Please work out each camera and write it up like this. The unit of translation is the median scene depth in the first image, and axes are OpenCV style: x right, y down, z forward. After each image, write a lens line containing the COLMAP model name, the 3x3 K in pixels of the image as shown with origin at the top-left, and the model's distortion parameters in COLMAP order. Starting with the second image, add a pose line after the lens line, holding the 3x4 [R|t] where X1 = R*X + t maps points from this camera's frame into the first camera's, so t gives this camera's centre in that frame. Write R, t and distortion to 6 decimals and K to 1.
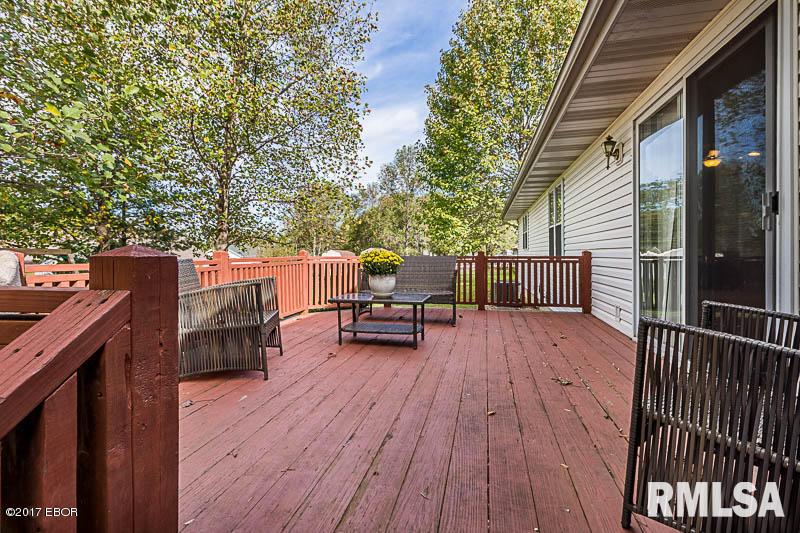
lens RADIAL K [[378.4, 0, 398.8], [0, 378.4, 250.0], [0, 0, 1]] dist [0.002537, 0.000138]
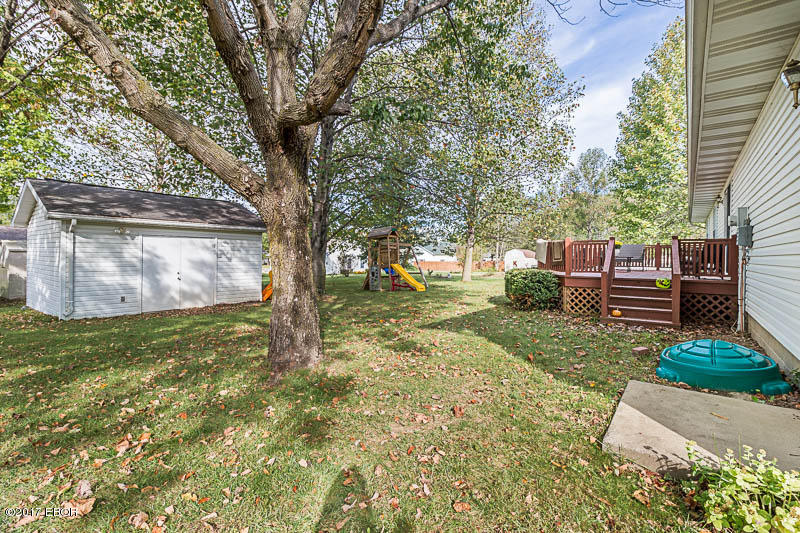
lens RADIAL K [[378.4, 0, 398.8], [0, 378.4, 250.0], [0, 0, 1]] dist [0.002537, 0.000138]
pose [[0.909746, 0.012296, -0.414984, -0.059140], [-0.012226, 0.999921, 0.002826, 0.012717], [0.414986, 0.002502, 0.909824, -0.400205]]
